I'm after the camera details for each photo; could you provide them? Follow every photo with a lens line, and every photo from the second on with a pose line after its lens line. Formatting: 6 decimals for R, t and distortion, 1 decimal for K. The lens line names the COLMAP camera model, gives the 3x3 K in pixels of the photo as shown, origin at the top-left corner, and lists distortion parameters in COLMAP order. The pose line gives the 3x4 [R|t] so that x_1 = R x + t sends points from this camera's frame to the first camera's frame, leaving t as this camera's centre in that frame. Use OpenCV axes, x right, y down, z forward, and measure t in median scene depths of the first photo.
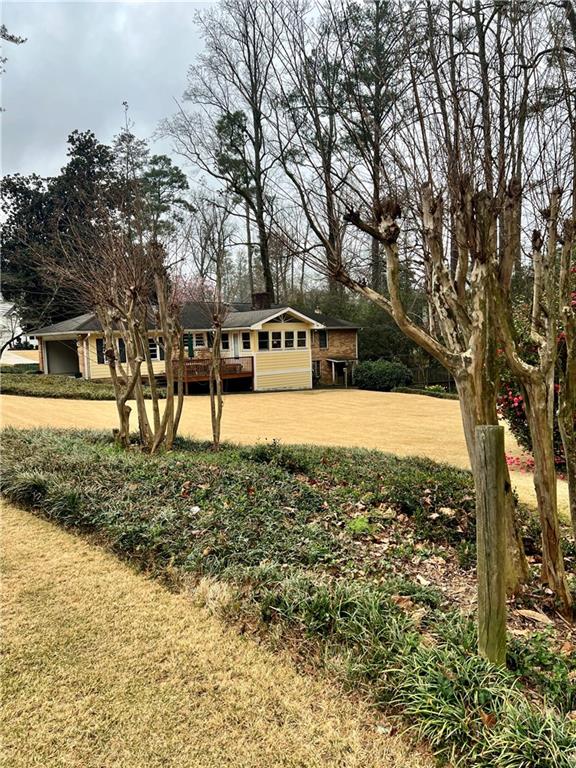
lens RADIAL K [[569.4, 0, 288.0], [0, 569.4, 384.0], [0, 0, 1]] dist [0.055395, -0.005029]
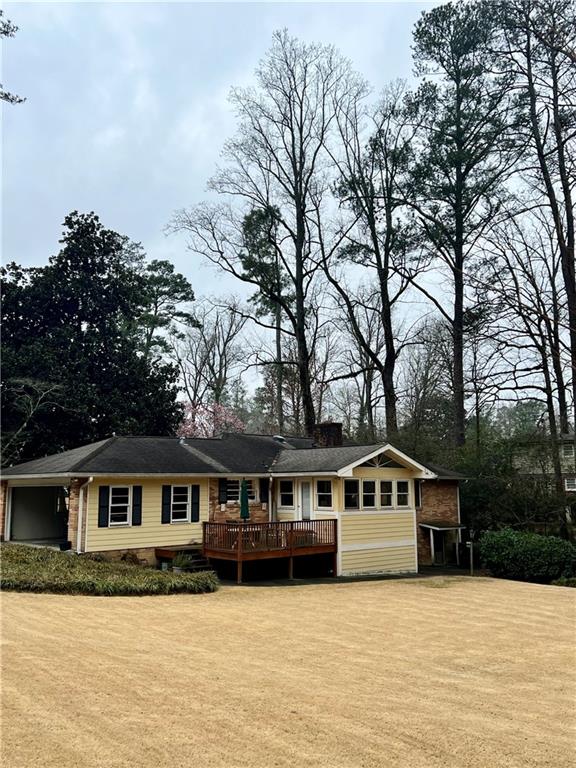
lens RADIAL K [[697.2, 0, 288.0], [0, 697.2, 384.0], [0, 0, 1]] dist [0.102585, -0.009446]
pose [[0.999611, 0.027059, 0.006746, -0.087411], [-0.024795, 0.973087, -0.229098, -0.010218], [-0.012763, 0.228842, 0.973380, 0.142986]]
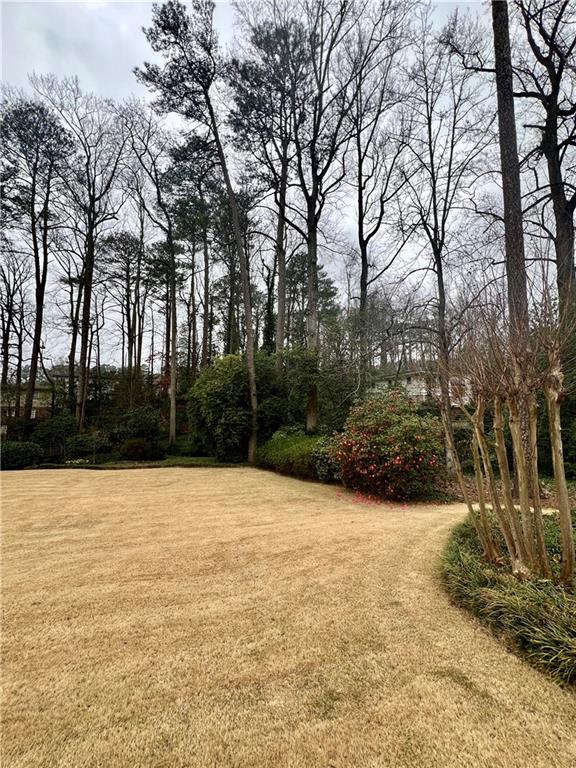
lens RADIAL K [[304.9, 0, 288.0], [0, 304.9, 384.0], [0, 0, 1]] dist [-0.000059, 0.000037]
pose [[0.364153, 0.147361, 0.919607, -0.144908], [0.047082, 0.983228, -0.176200, -0.015037], [-0.930148, 0.107461, 0.351107, 0.224795]]
